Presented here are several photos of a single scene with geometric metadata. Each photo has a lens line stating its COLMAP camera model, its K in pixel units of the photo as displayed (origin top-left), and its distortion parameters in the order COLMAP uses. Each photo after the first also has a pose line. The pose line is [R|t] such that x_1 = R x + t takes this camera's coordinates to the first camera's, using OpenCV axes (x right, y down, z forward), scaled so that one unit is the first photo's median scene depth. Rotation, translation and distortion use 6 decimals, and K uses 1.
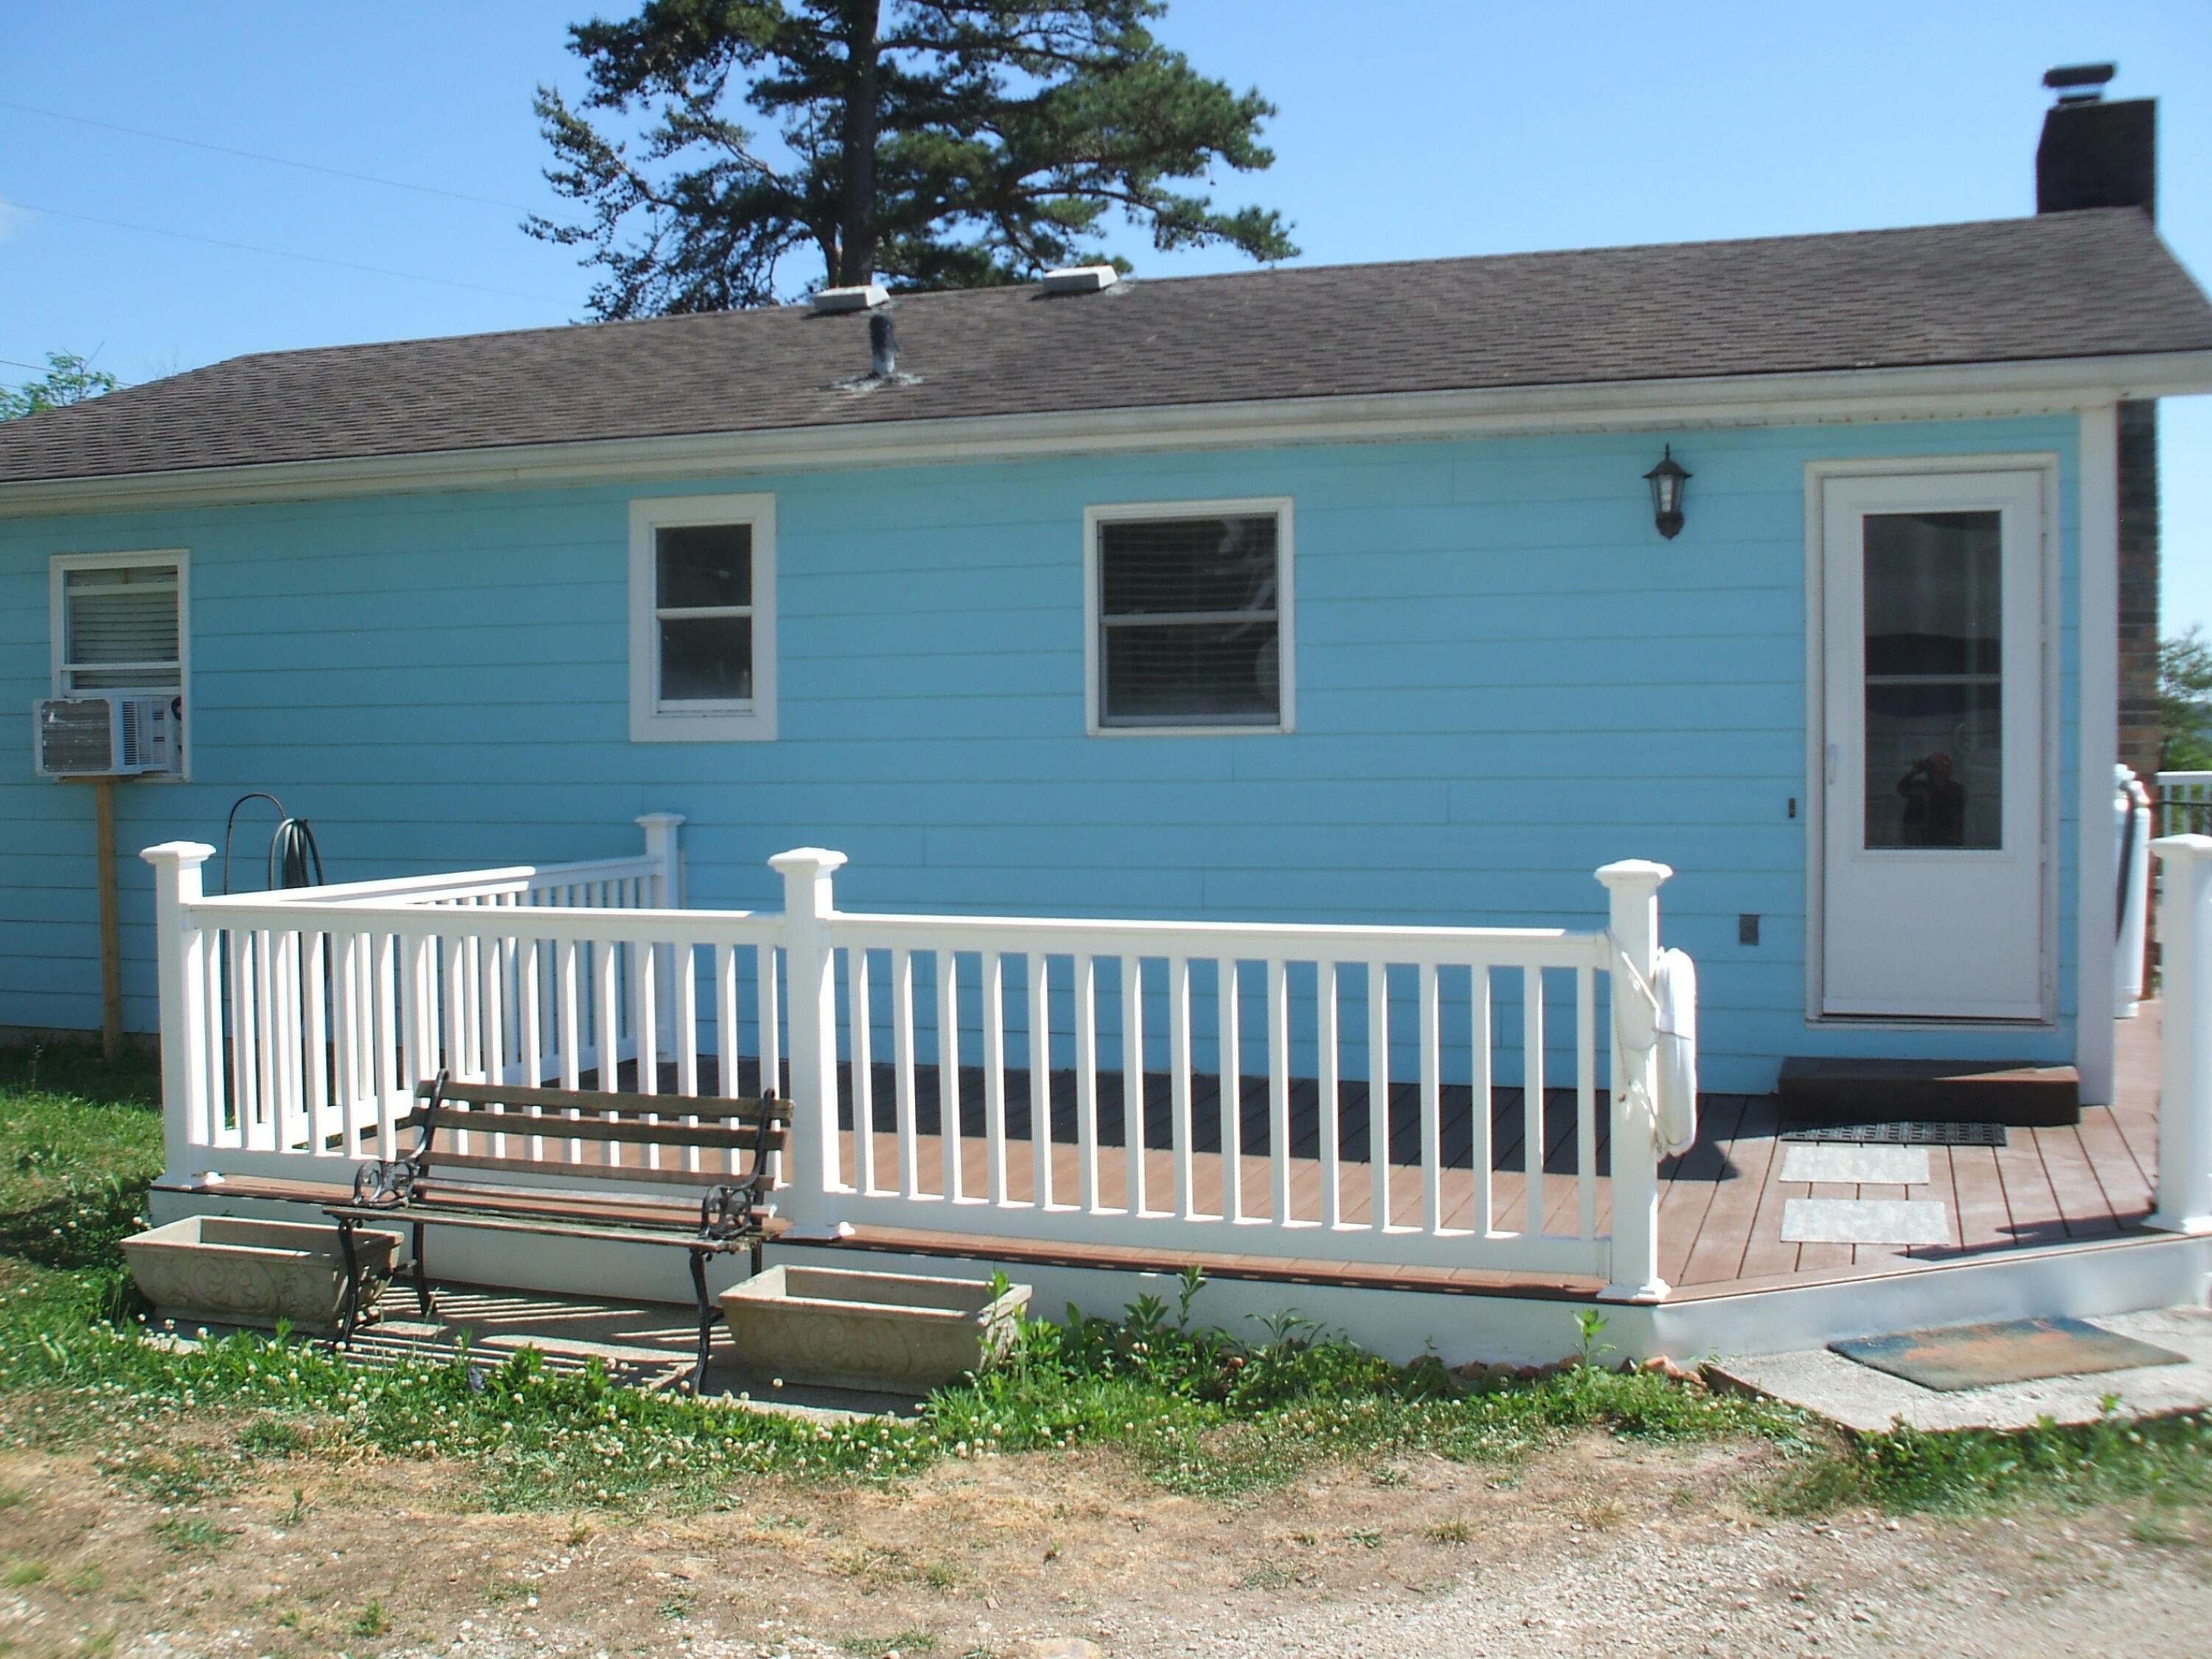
lens RADIAL K [[2358.3, 0, 1071.3], [0, 2358.3, 831.2], [0, 0, 1]] dist [-0.181097, 0.260423]
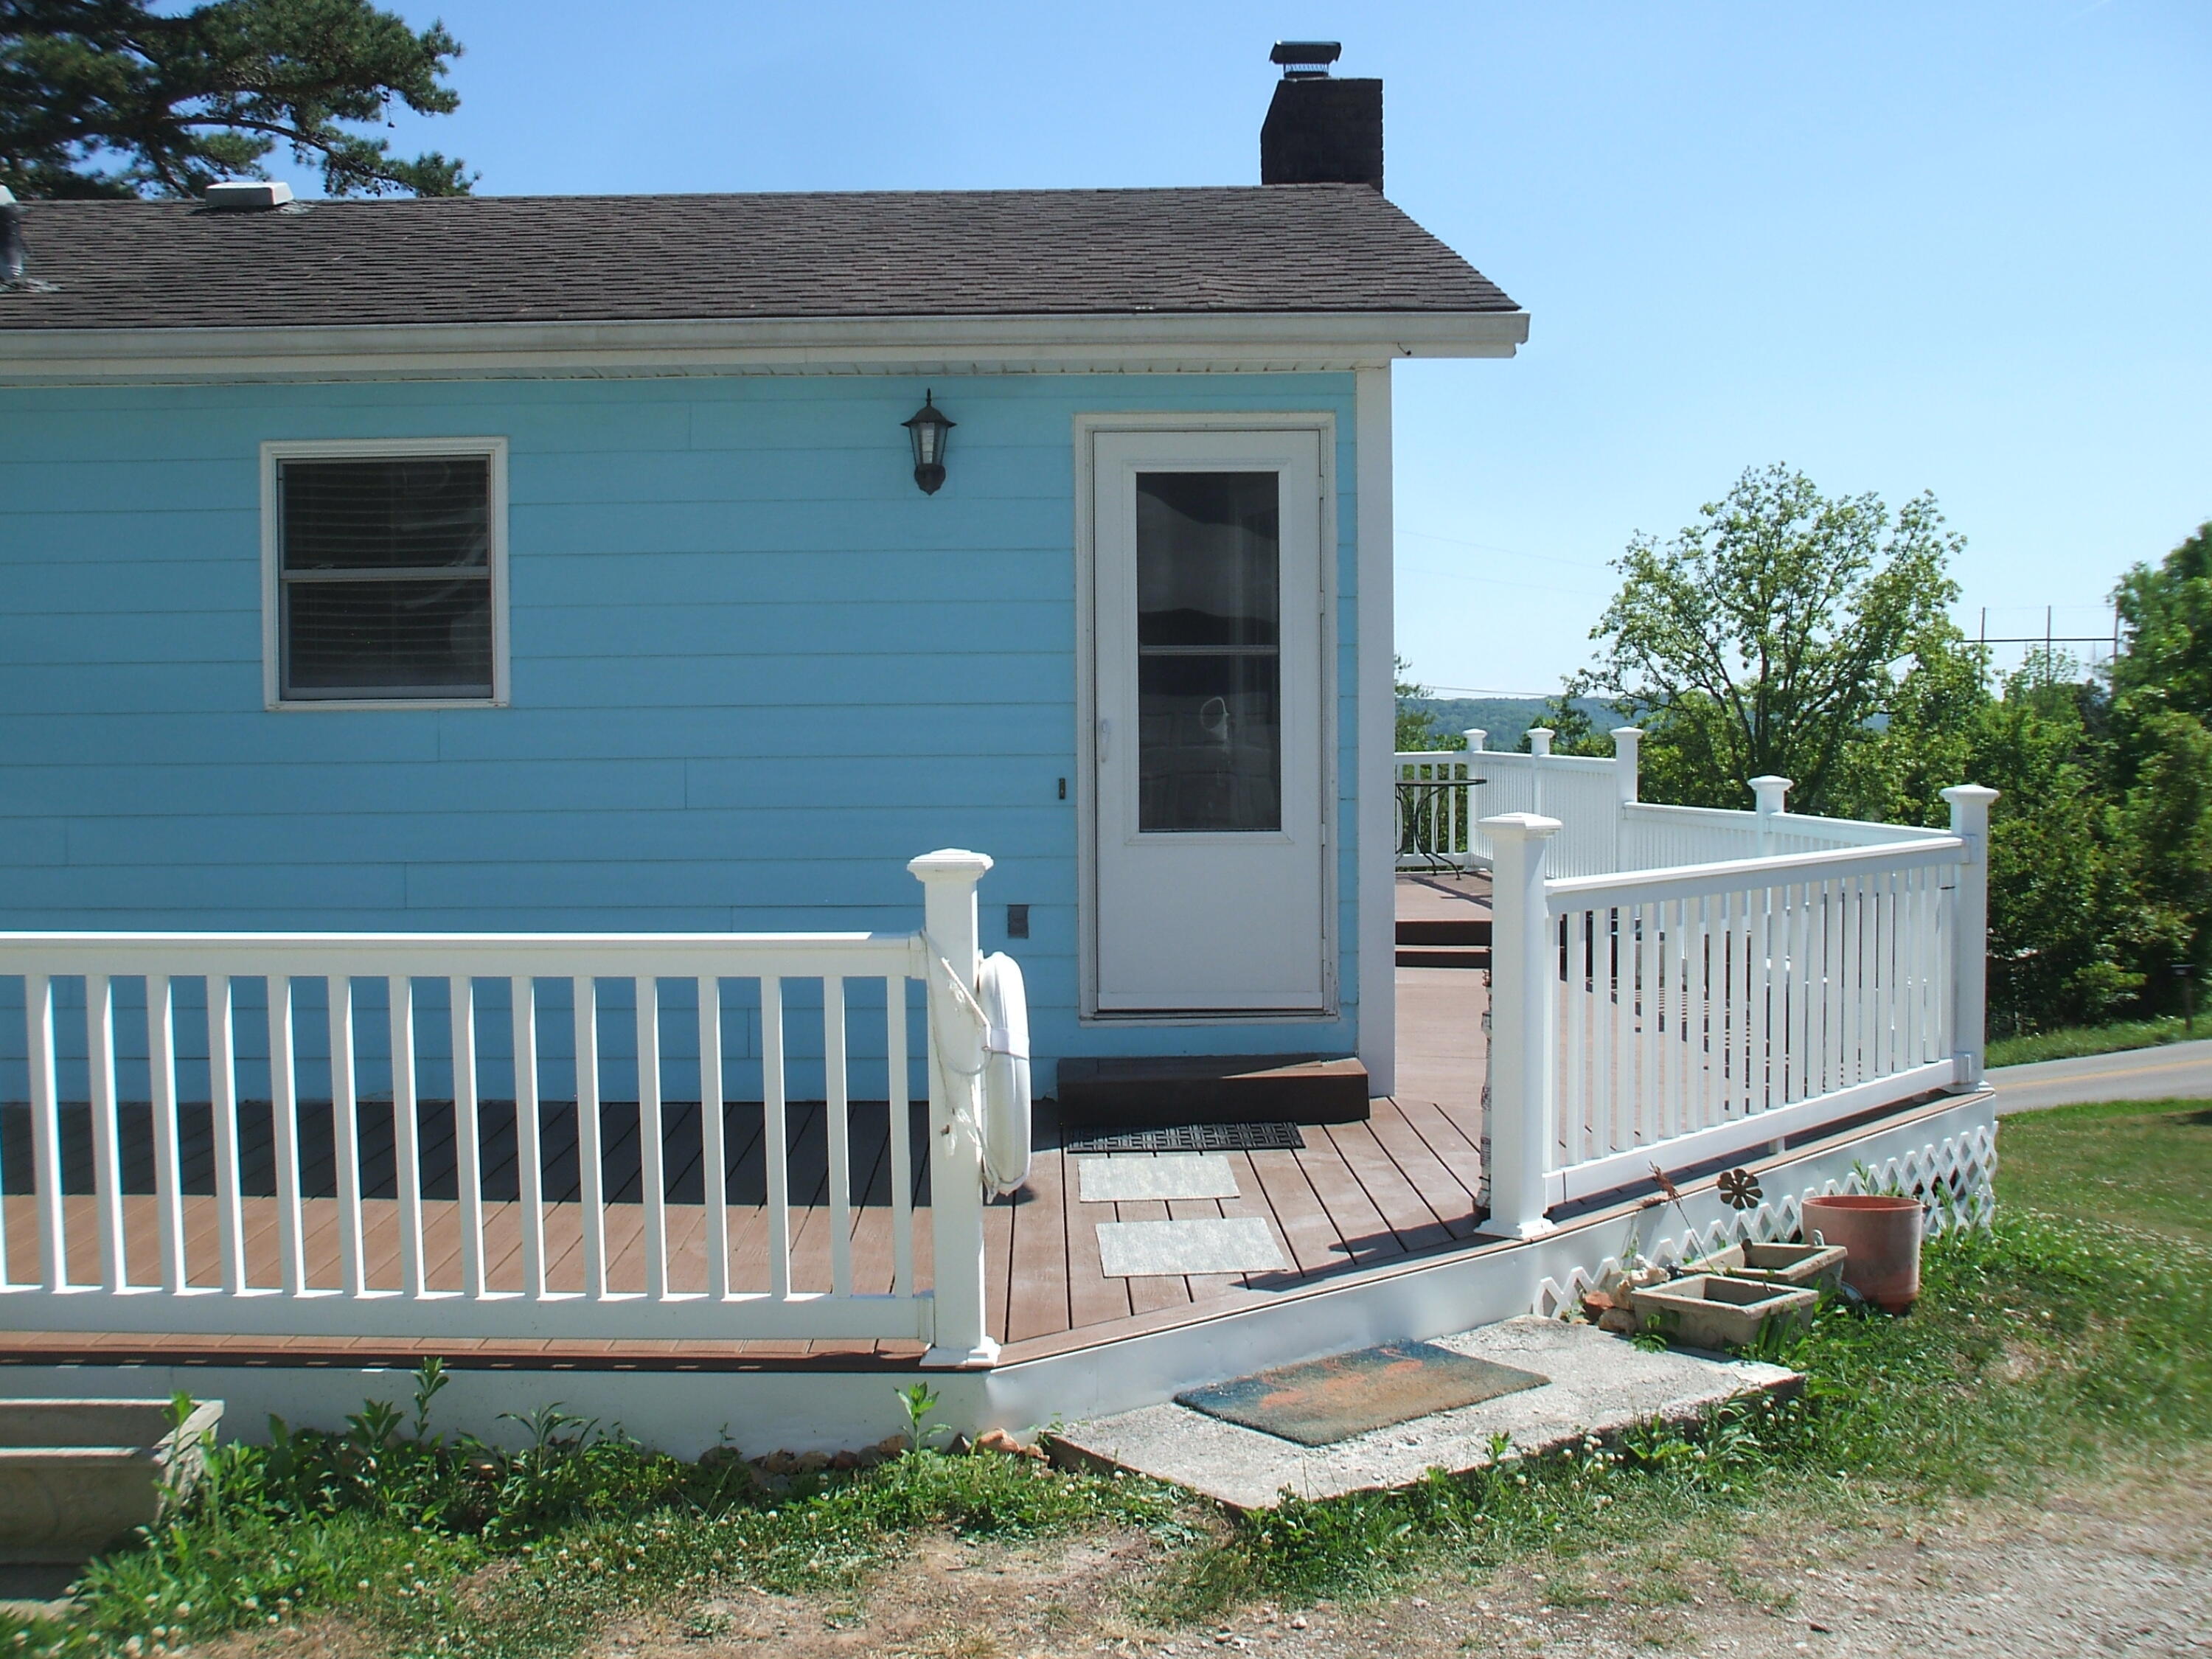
lens RADIAL K [[2358.3, 0, 1071.3], [0, 2358.3, 831.2], [0, 0, 1]] dist [-0.181097, 0.260423]
pose [[0.939138, -0.011732, 0.343340, -0.009387], [0.009804, 0.999925, 0.007349, 0.000233], [-0.343401, -0.003536, 0.939182, 0.139627]]
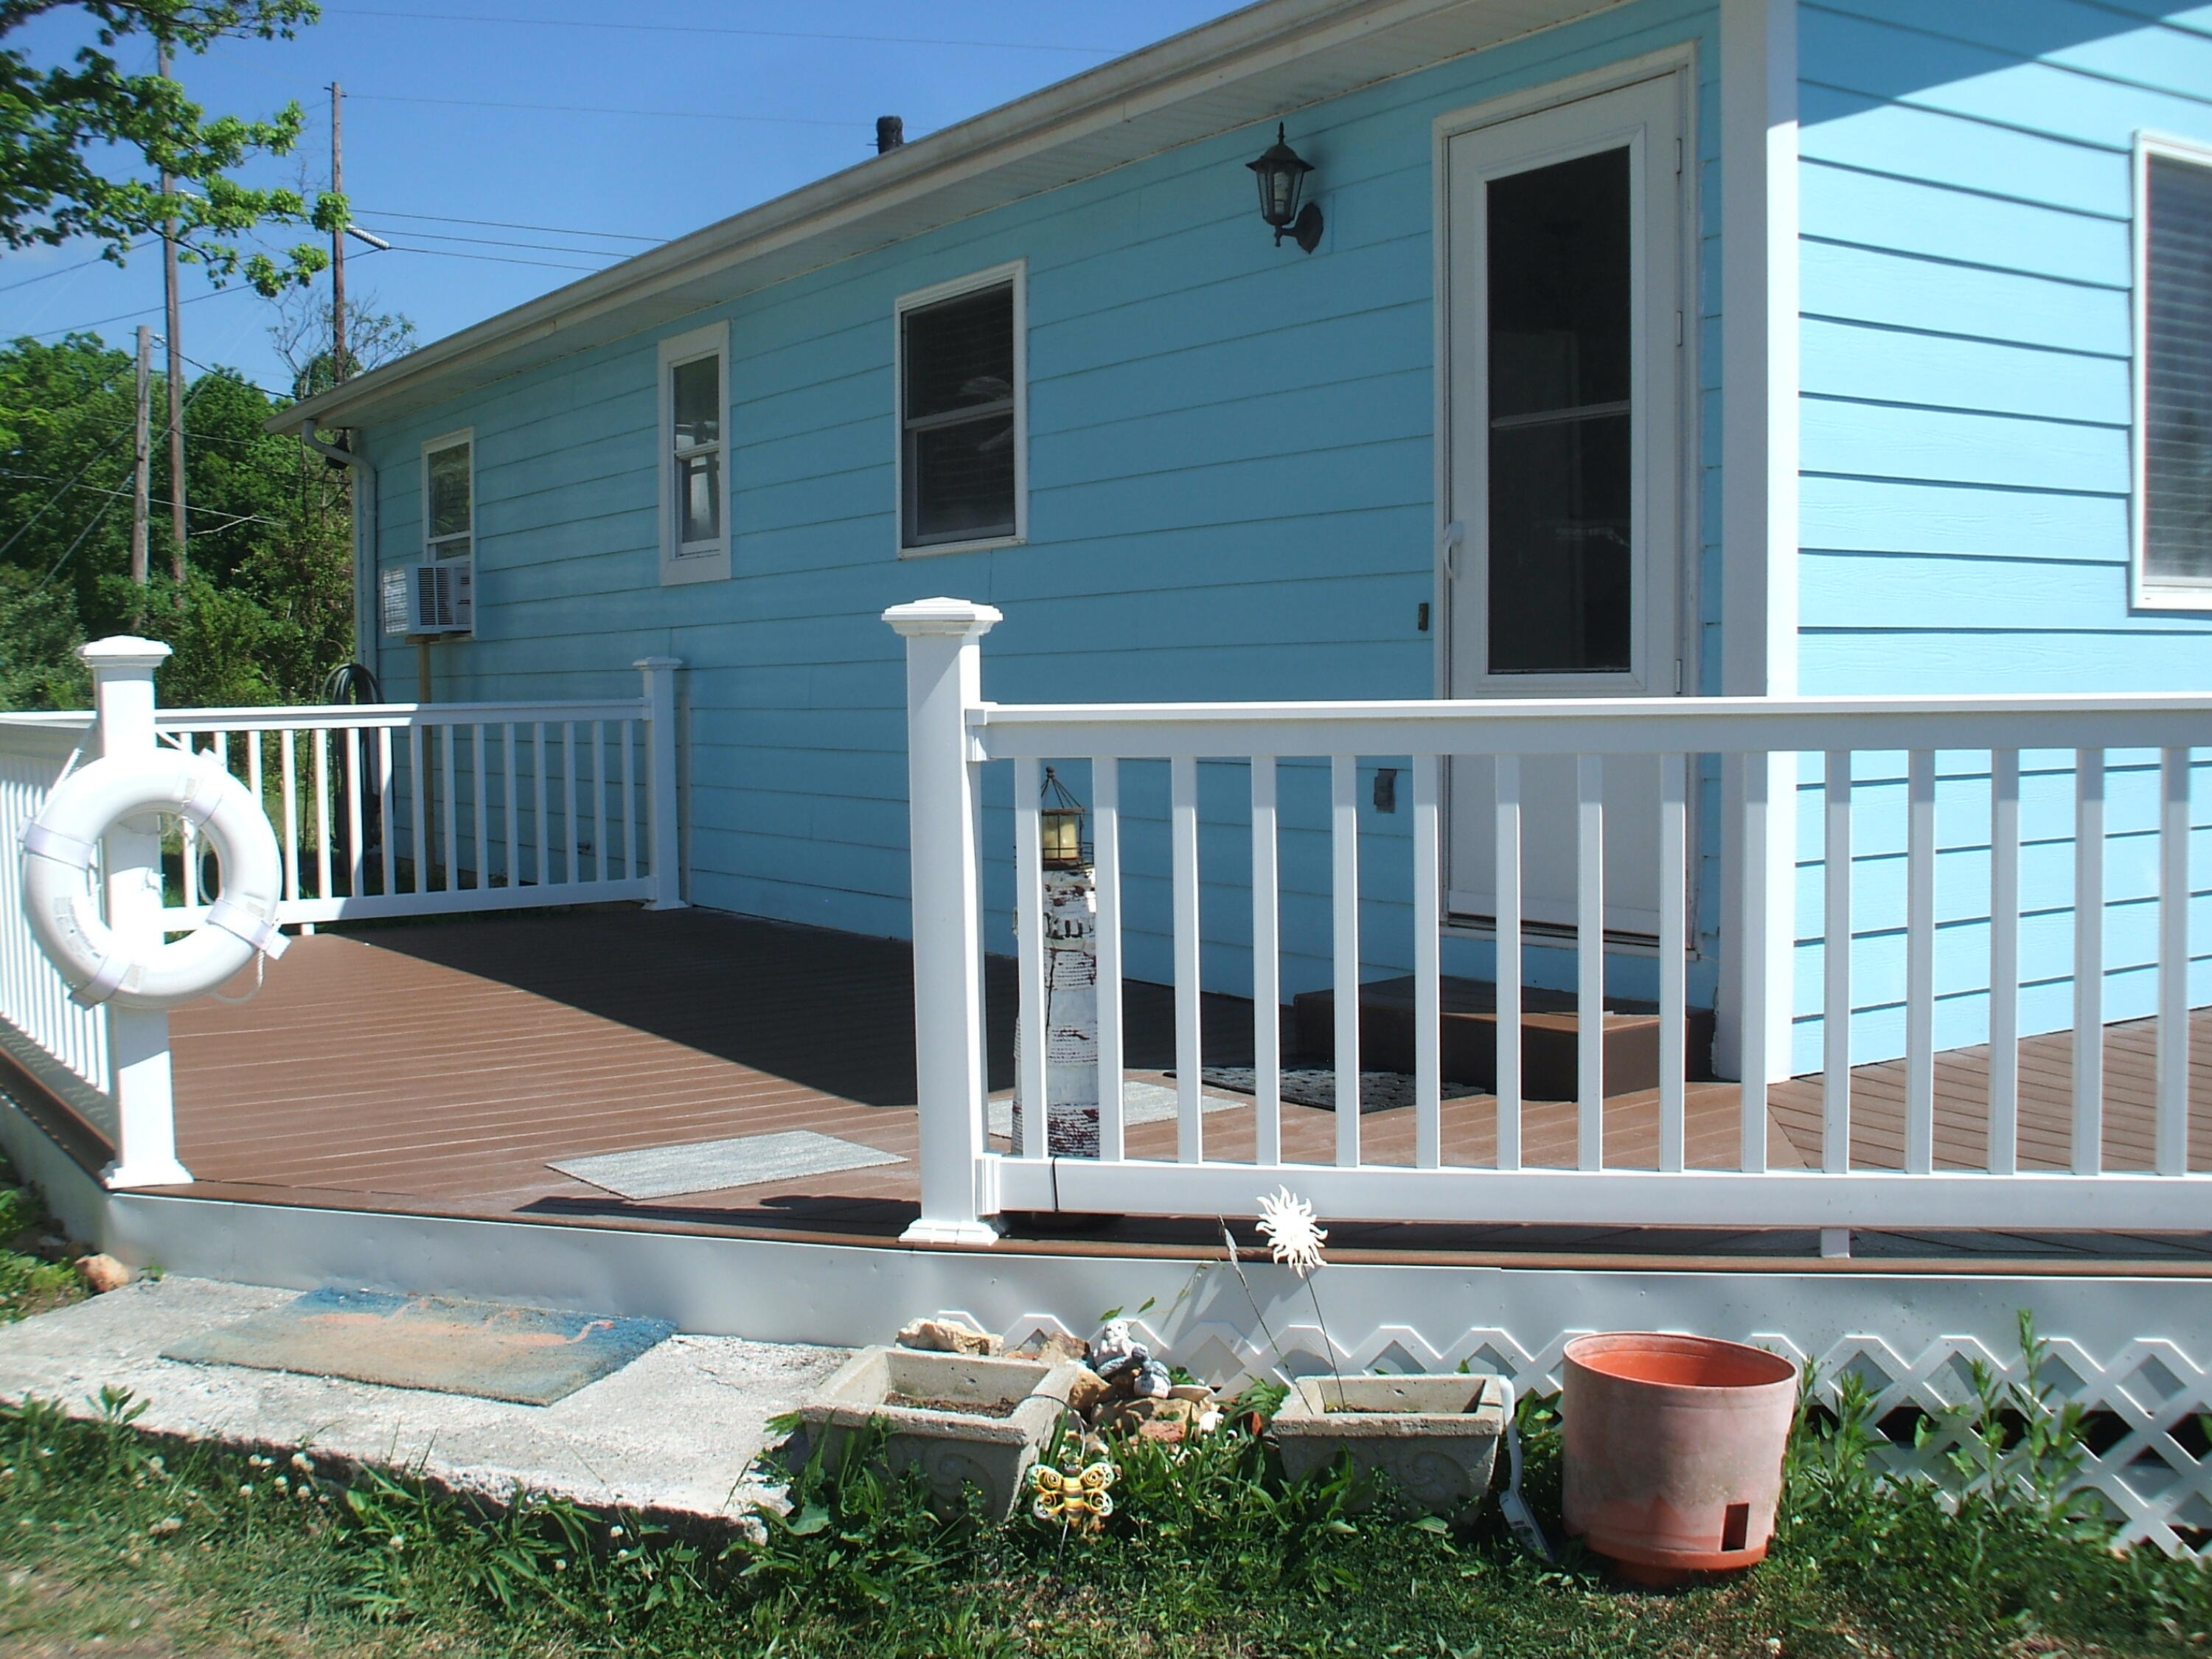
lens RADIAL K [[2358.3, 0, 1071.3], [0, 2358.3, 831.2], [0, 0, 1]] dist [-0.181097, 0.260423]
pose [[0.798930, 0.035920, -0.600350, 0.762311], [-0.015334, 0.999107, 0.039373, 0.032993], [0.601228, -0.022251, 0.798767, 0.436832]]
